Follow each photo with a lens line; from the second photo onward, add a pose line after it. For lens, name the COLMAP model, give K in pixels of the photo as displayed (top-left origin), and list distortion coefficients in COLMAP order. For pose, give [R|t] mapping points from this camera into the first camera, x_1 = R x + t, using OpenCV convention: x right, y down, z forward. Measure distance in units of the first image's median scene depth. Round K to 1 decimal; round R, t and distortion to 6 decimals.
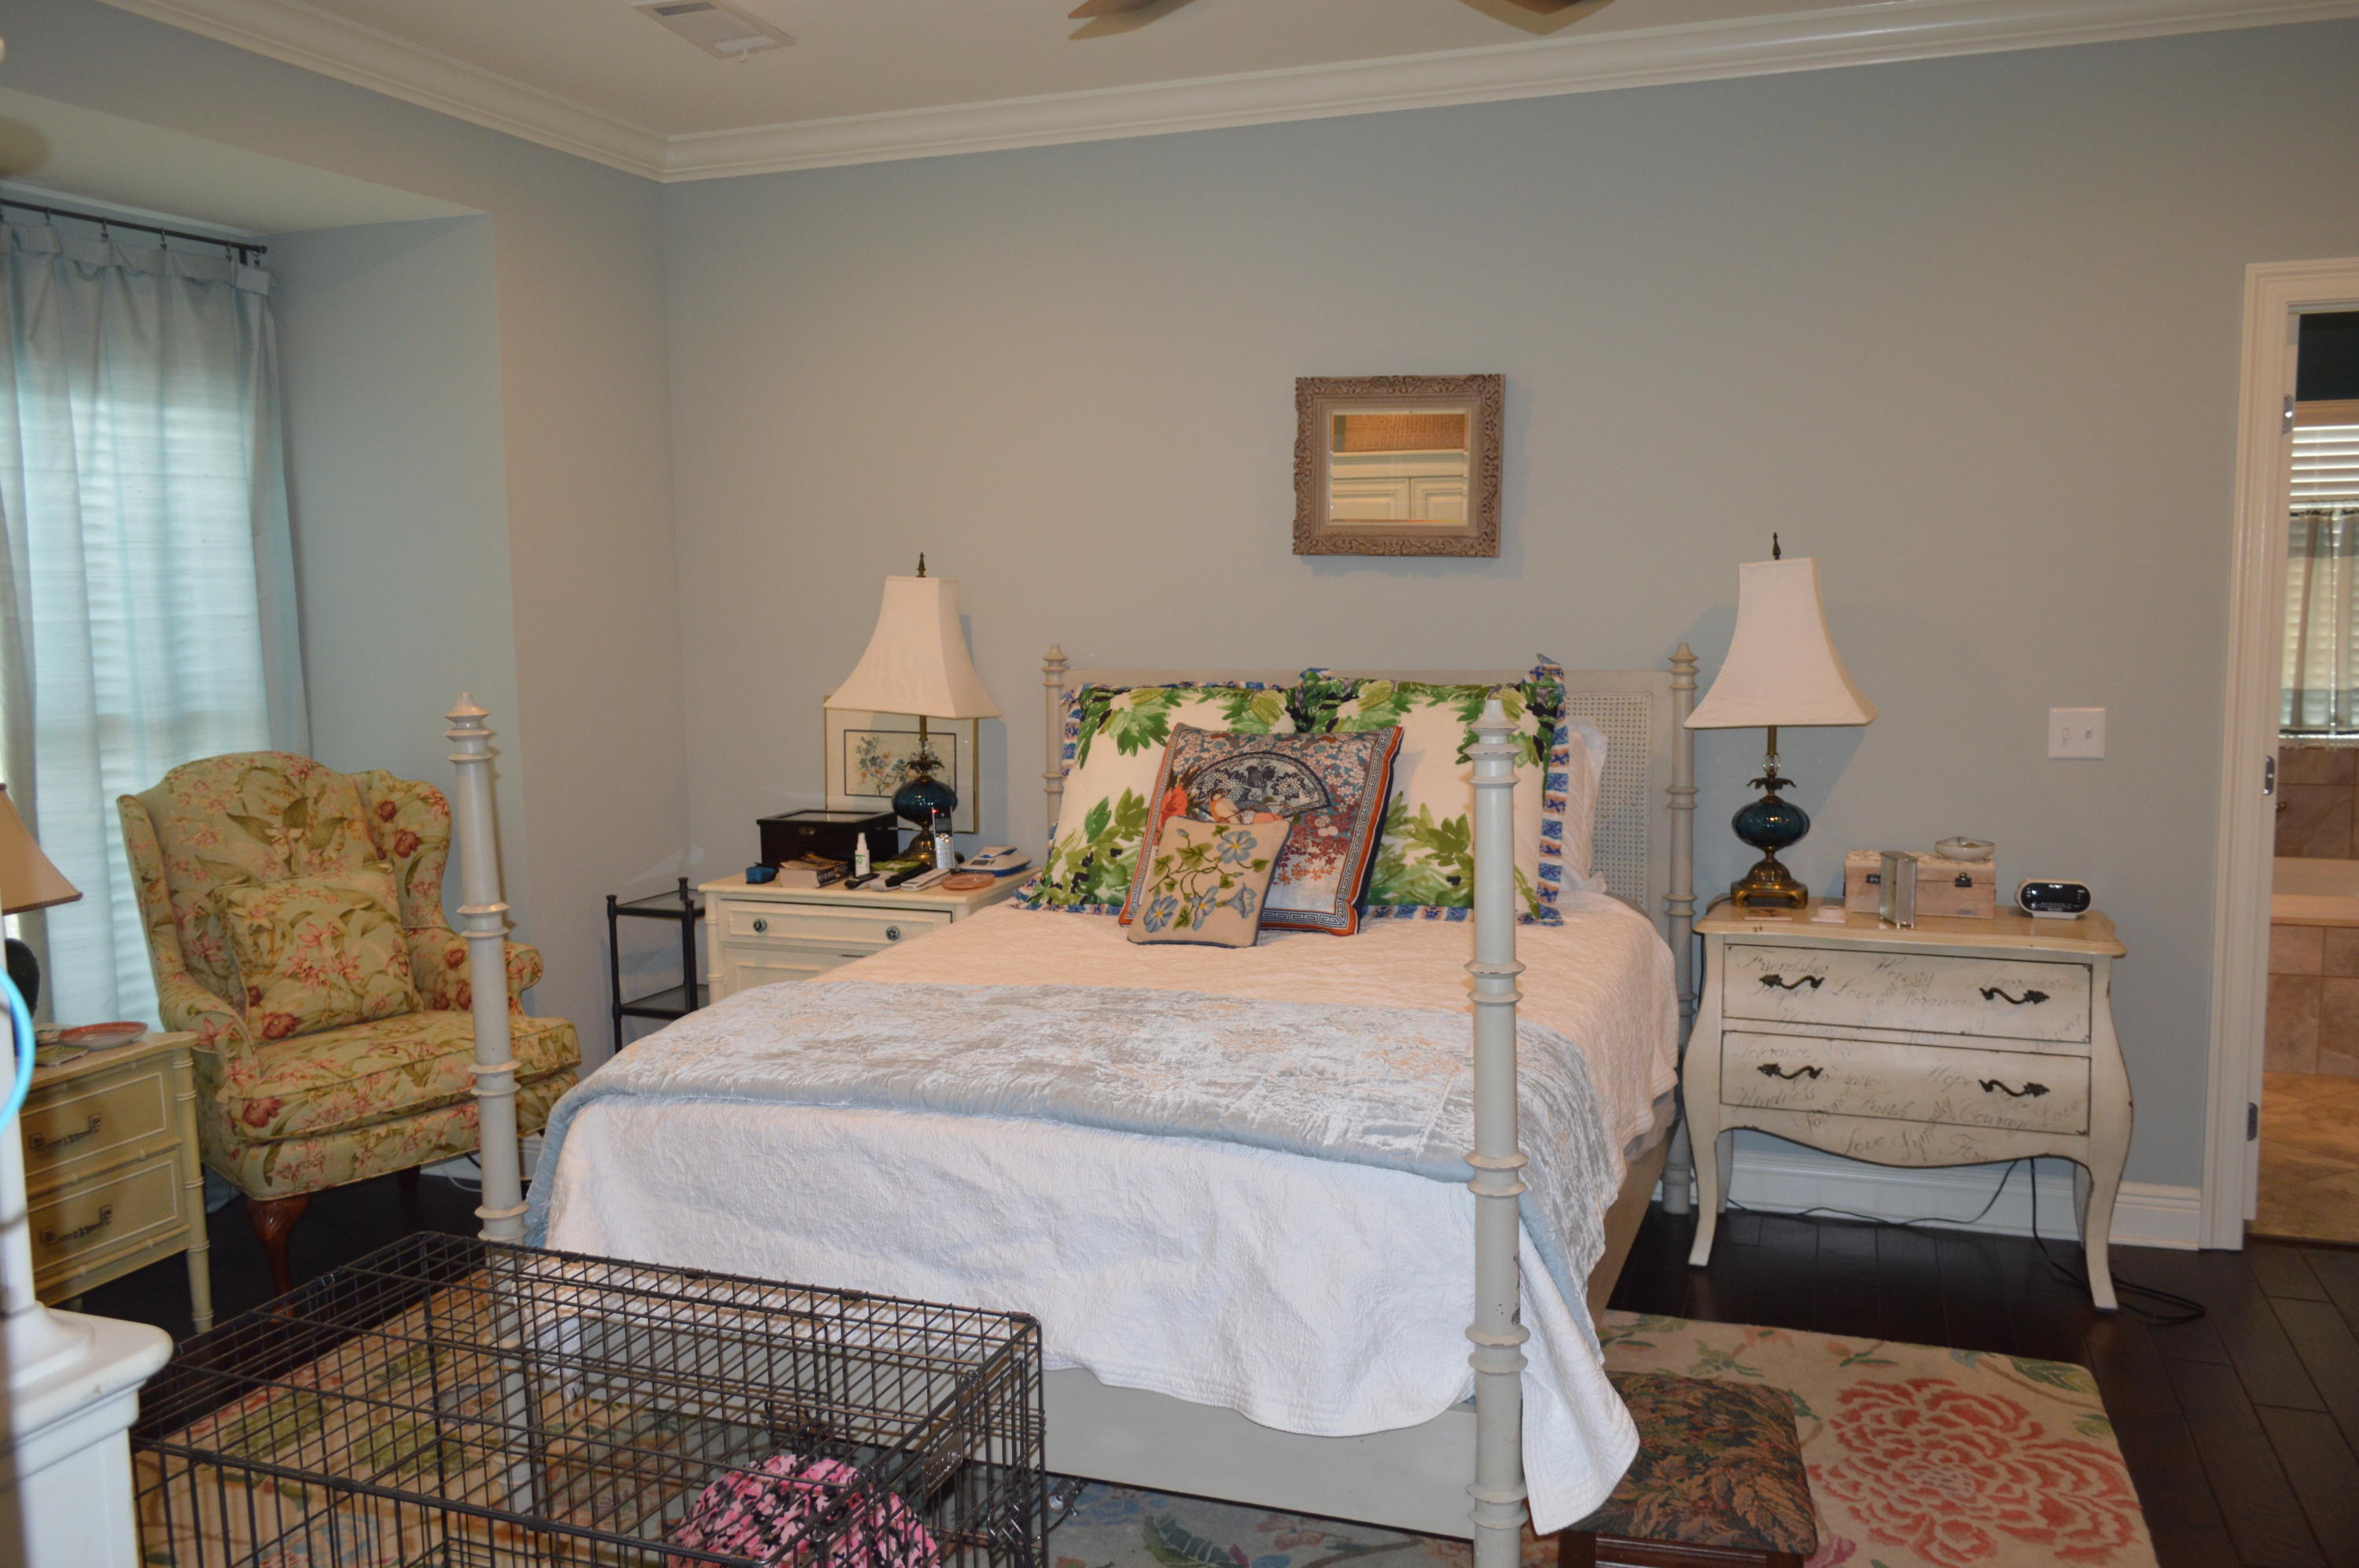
lens RADIAL K [[1853.4, 0, 1179.5], [0, 1853.4, 784.0], [0, 0, 1]] dist [-0.015237, -0.001328]
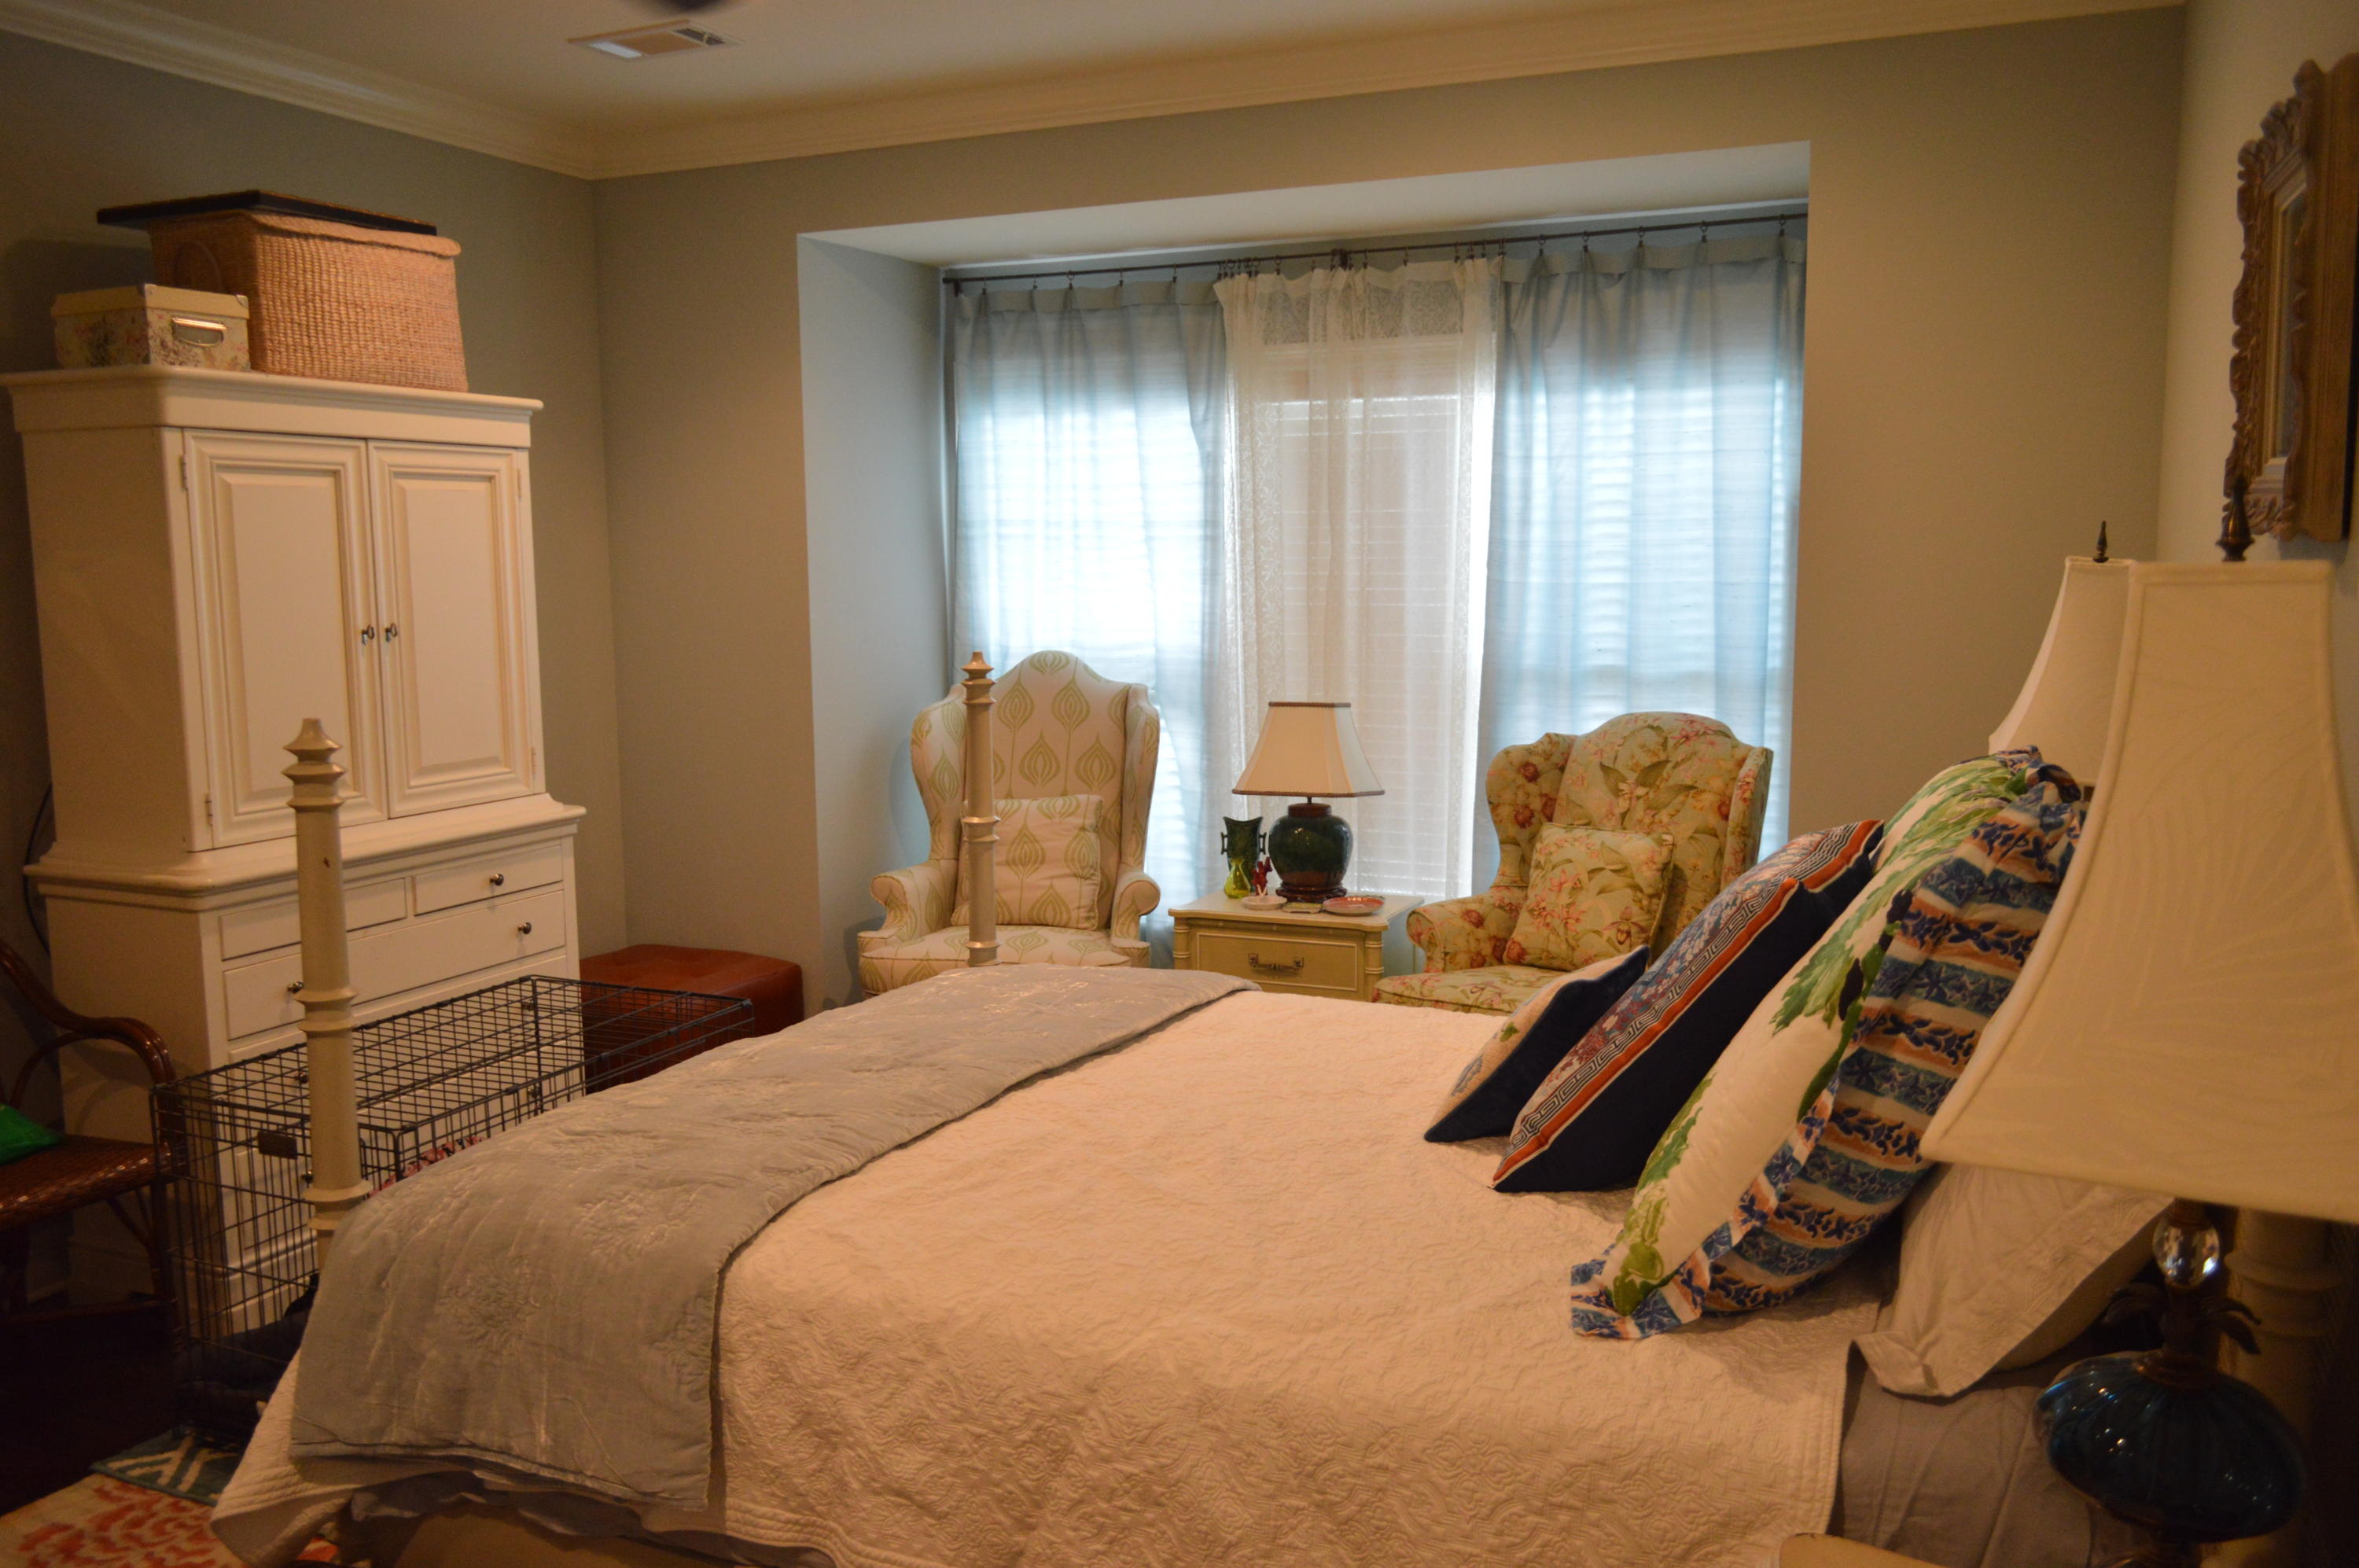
lens RADIAL K [[1853.4, 0, 1179.5], [0, 1853.4, 784.0], [0, 0, 1]] dist [-0.015237, -0.001328]
pose [[-0.060309, 0.137154, -0.988712, 0.580683], [-0.111882, 0.983345, 0.143234, -0.099545], [0.991890, 0.119258, -0.043959, 0.790649]]
